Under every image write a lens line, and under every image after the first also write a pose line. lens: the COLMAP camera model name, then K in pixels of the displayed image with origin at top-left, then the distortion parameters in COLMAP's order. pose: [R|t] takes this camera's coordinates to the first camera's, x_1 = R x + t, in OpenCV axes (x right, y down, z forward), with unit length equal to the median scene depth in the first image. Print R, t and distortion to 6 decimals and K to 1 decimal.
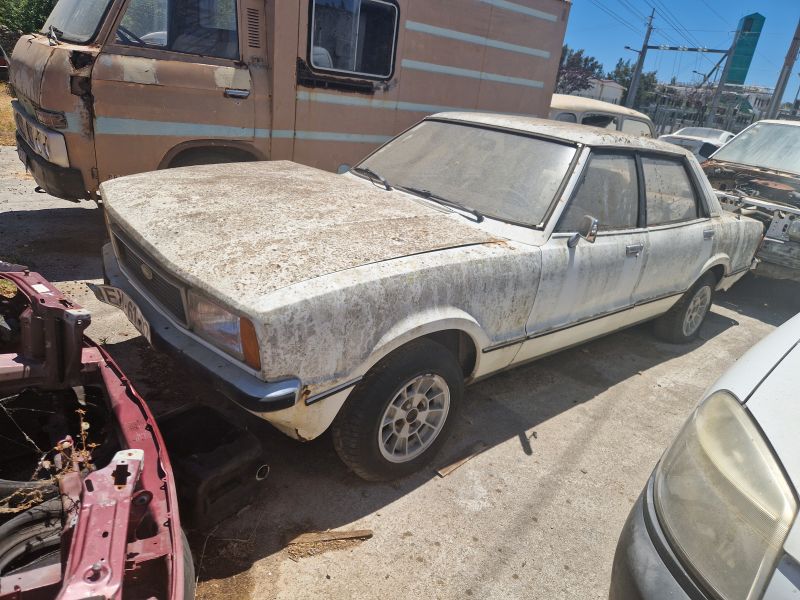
lens RADIAL K [[537.0, 0, 402.0], [0, 537.0, 307.4], [0, 0, 1]] dist [0.028317, -0.007811]
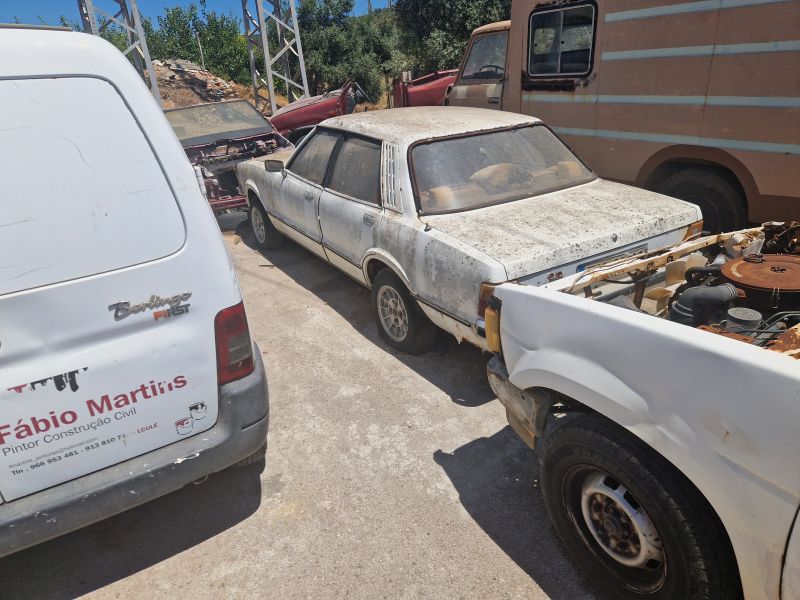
lens RADIAL K [[537.0, 0, 400.7], [0, 537.0, 296.1], [0, 0, 1]] dist [0.028317, -0.007811]
pose [[-0.150154, 0.291376, -0.944751, 1.213214], [-0.330485, 0.885822, 0.325727, -0.278873], [0.931791, 0.361135, -0.036714, 0.901909]]
